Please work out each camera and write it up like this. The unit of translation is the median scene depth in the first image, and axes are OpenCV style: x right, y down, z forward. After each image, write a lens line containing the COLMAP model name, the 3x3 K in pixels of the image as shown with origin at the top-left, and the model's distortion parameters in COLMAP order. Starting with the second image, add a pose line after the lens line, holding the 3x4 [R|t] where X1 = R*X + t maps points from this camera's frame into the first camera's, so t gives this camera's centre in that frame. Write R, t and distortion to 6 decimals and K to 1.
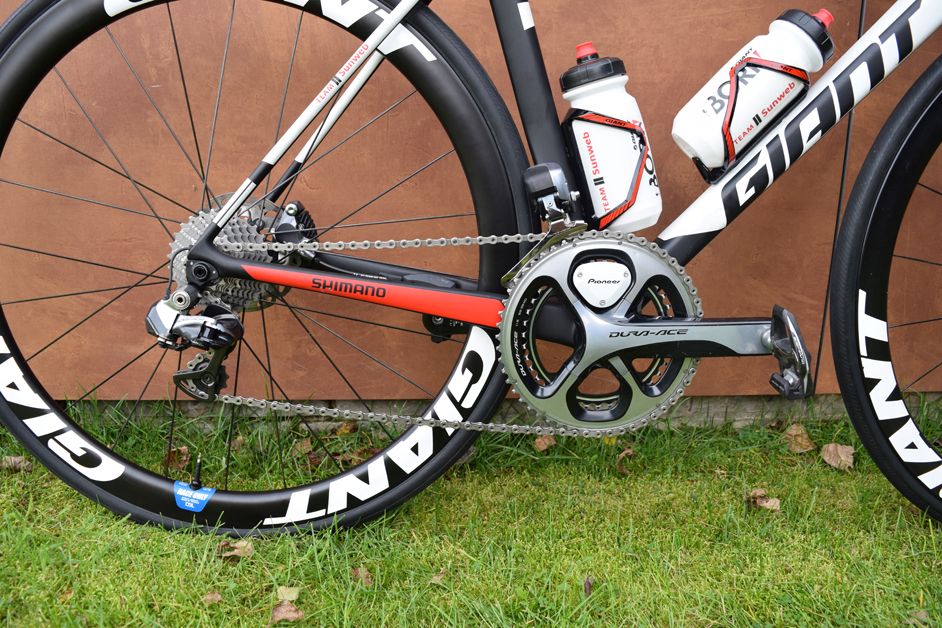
lens RADIAL K [[748.4, 0, 470.6], [0, 748.4, 310.2], [0, 0, 1]] dist [-0.090971, 0.017917]
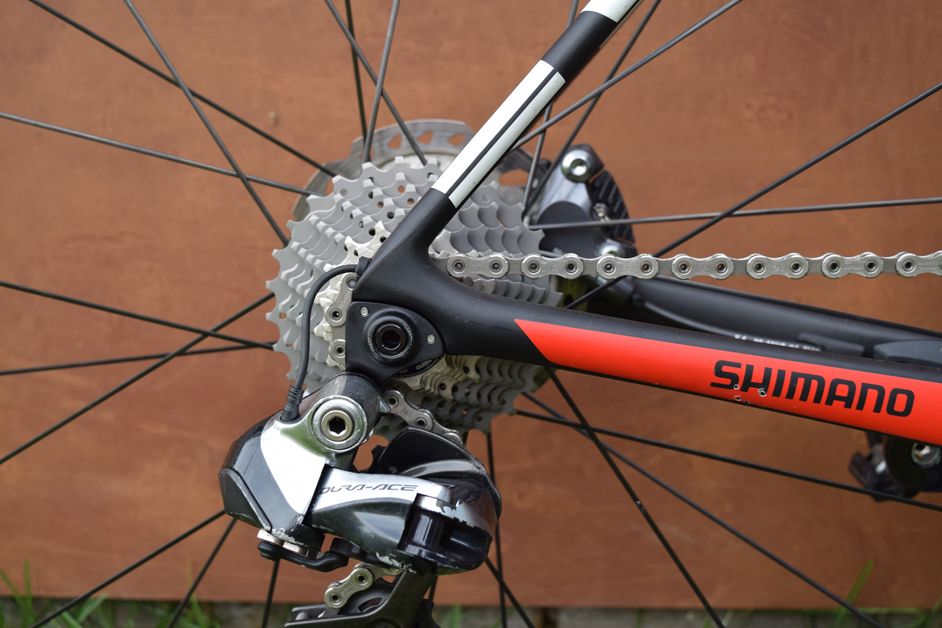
lens RADIAL K [[1108.2, 0, 462.6], [0, 1108.2, 313.5], [0, 0, 1]] dist [-0.066917, 0.000000]
pose [[0.997970, 0.013342, -0.062280, -0.262684], [-0.015093, 0.999501, -0.027733, -0.043126], [0.061879, 0.028617, 0.997673, 0.436072]]
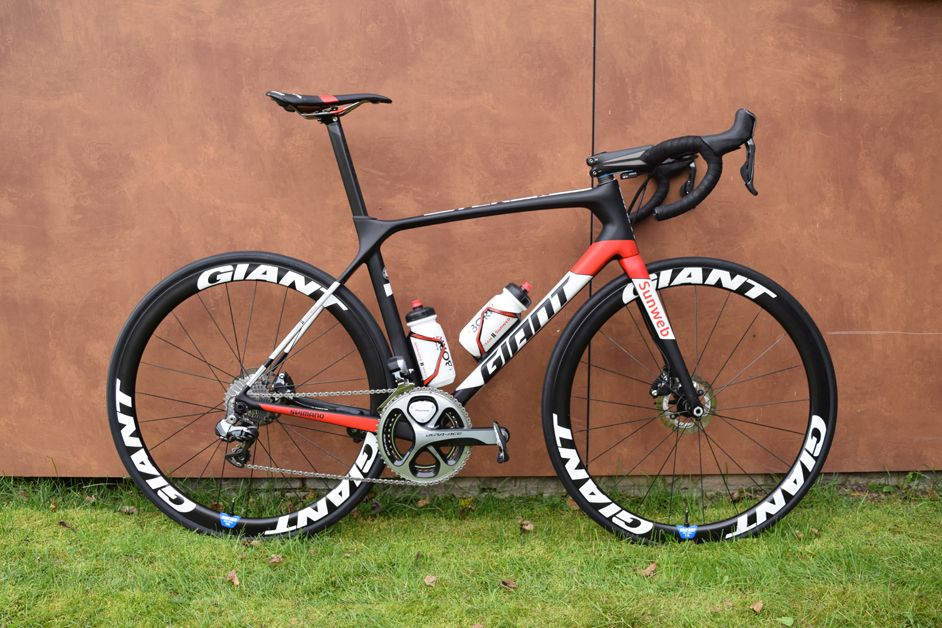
lens RADIAL K [[908.1, 0, 475.3], [0, 908.1, 309.3], [0, 0, 1]] dist [-0.070156, 0.000000]
pose [[0.999419, -0.010438, -0.032442, 0.379220], [0.005598, 0.989292, -0.145844, 0.050775], [0.033617, 0.145578, 0.988776, -1.498034]]
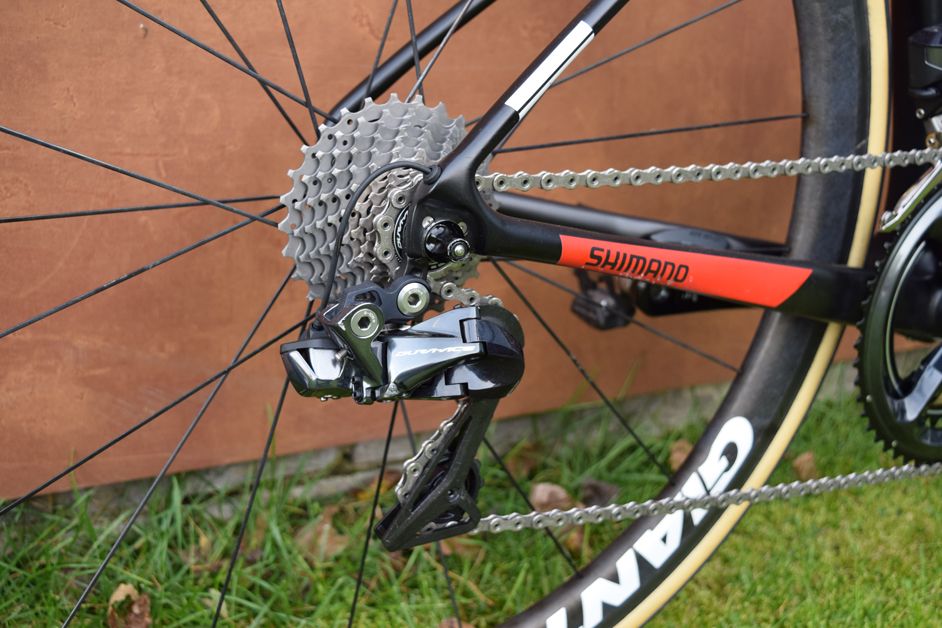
lens RADIAL K [[1074.9, 0, 471.7], [0, 1074.9, 317.5], [0, 0, 1]] dist [-0.057018, 0.000000]
pose [[0.891993, -0.088341, 0.443334, -0.584414], [0.031939, 0.990584, 0.133129, -0.085472], [-0.450920, -0.104590, 0.886415, 0.376802]]
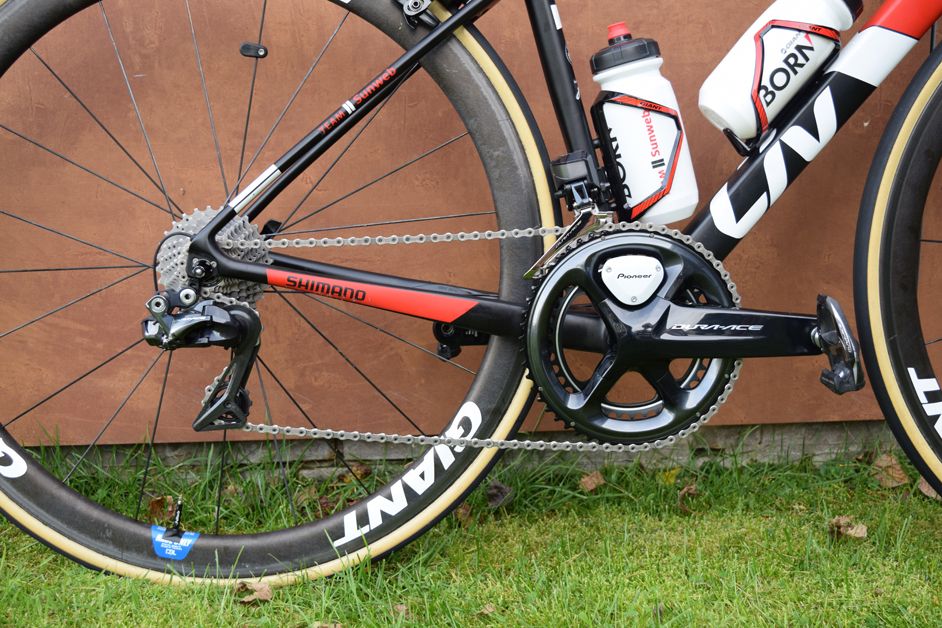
lens RADIAL K [[1074.9, 0, 473.5], [0, 1074.9, 310.8], [0, 0, 1]] dist [-0.057018, 0.000000]
pose [[0.999268, -0.025176, 0.028816, -0.085204], [0.027155, 0.997142, -0.070508, 0.084635], [-0.026958, 0.071239, 0.997095, -0.296814]]
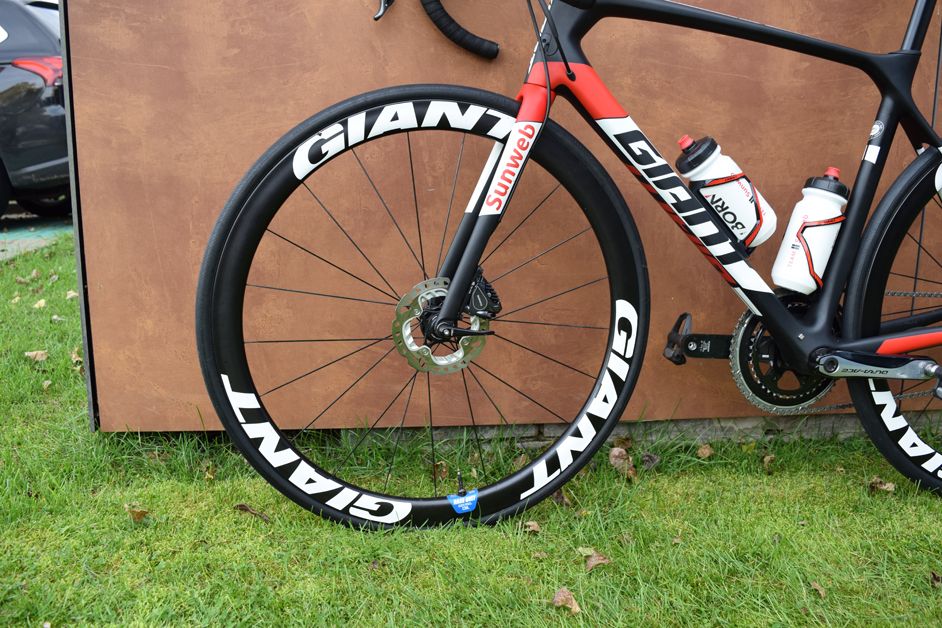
lens RADIAL K [[796.7, 0, 470.0], [0, 796.7, 309.6], [0, 0, 1]] dist [-0.084387, 0.015063]
pose [[0.999372, -0.014942, 0.032134, -0.463648], [0.016553, 0.998589, -0.050466, -0.013979], [-0.031334, 0.050966, 0.998209, -0.507230]]
